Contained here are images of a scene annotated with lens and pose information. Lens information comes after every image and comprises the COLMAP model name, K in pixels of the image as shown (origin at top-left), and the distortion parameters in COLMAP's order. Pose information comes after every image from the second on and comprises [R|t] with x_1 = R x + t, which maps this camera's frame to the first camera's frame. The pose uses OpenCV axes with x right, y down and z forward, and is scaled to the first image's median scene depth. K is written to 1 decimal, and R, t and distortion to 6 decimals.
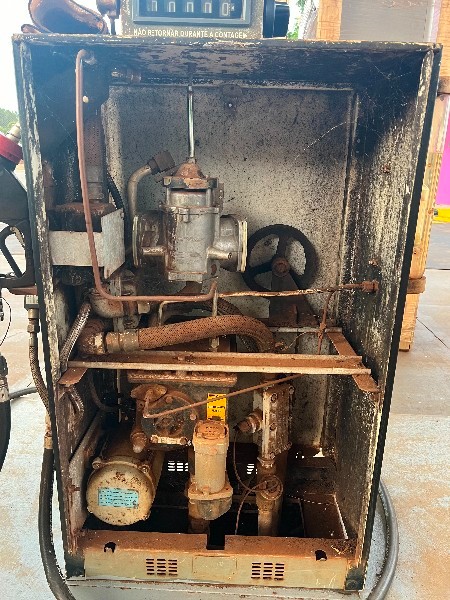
lens RADIAL K [[453.4, 0, 225.0], [0, 453.4, 300.0], [0, 0, 1]] dist [0.000088, -0.004839]
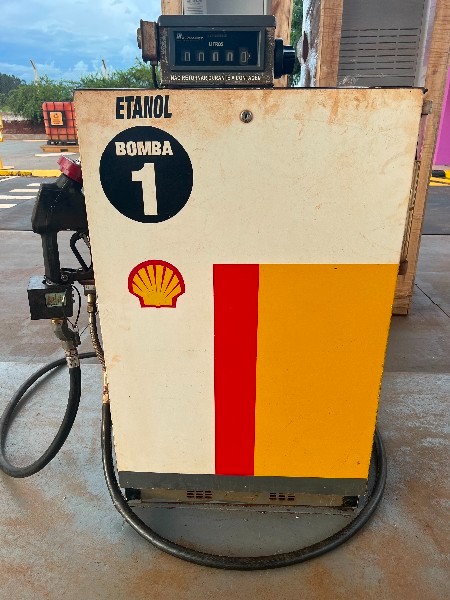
lens RADIAL K [[453.4, 0, 225.0], [0, 453.4, 300.0], [0, 0, 1]] dist [0.000088, -0.004839]
pose [[0.999602, -0.021385, -0.018393, -0.030895], [0.022757, 0.996699, 0.077931, -0.048886], [0.016666, -0.078319, 0.996789, -0.226493]]
